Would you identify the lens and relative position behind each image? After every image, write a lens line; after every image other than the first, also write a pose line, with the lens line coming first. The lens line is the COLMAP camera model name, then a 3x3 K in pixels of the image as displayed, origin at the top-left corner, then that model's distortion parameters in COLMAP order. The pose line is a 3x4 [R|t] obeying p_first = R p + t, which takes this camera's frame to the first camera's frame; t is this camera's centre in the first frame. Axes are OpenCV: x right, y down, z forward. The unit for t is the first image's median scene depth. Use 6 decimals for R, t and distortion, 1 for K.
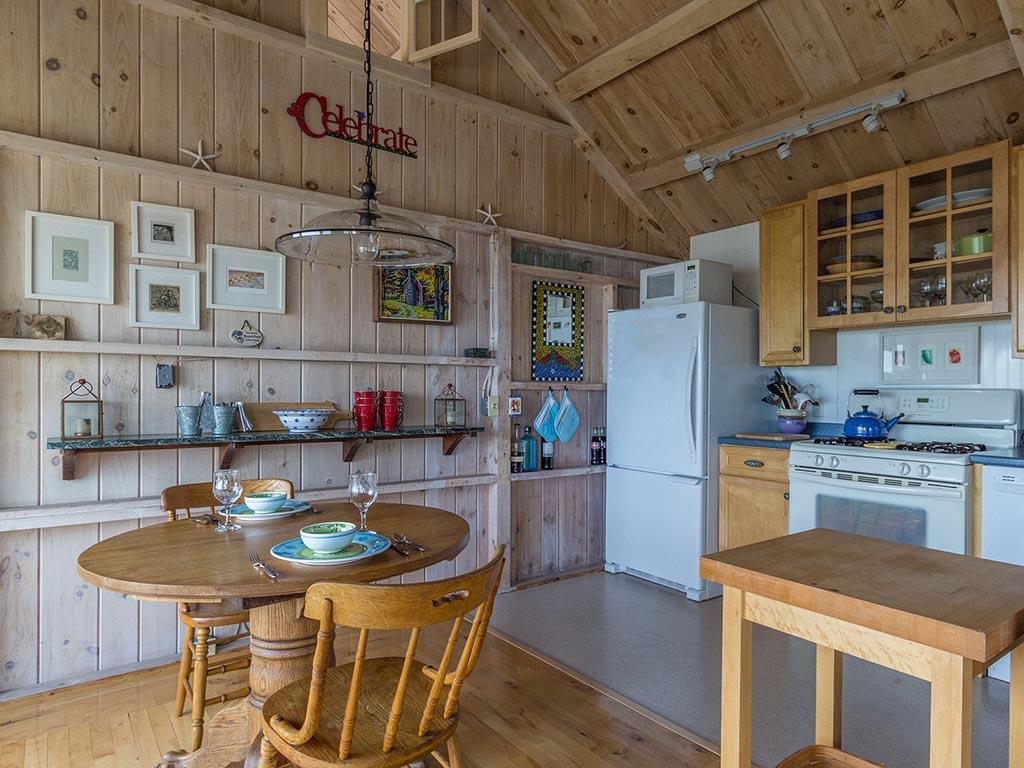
lens RADIAL K [[634.3, 0, 513.4], [0, 634.3, 386.0], [0, 0, 1]] dist [0.001561, 0.001601]
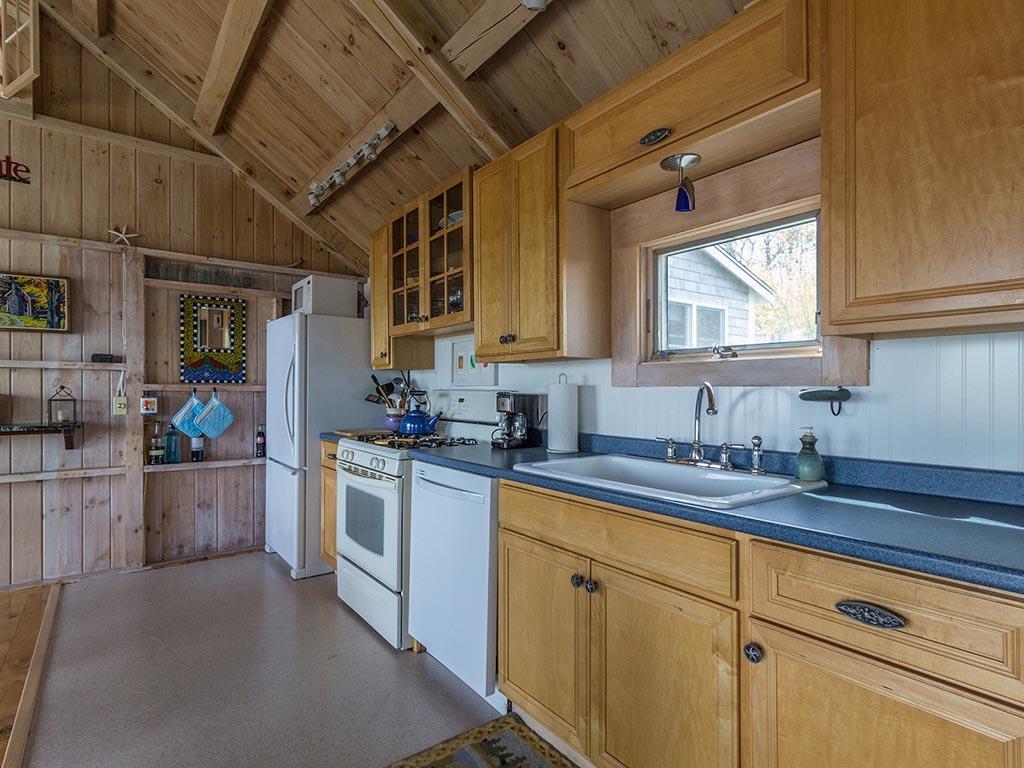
lens RADIAL K [[523.5, 0, 509.7], [0, 523.5, 386.7], [0, 0, 1]] dist [0.001977, 0.000611]
pose [[0.999988, -0.000700, 0.004868, 0.638050], [0.000706, 0.999999, -0.001248, -0.000126], [-0.004867, 0.001252, 0.999987, 0.068016]]
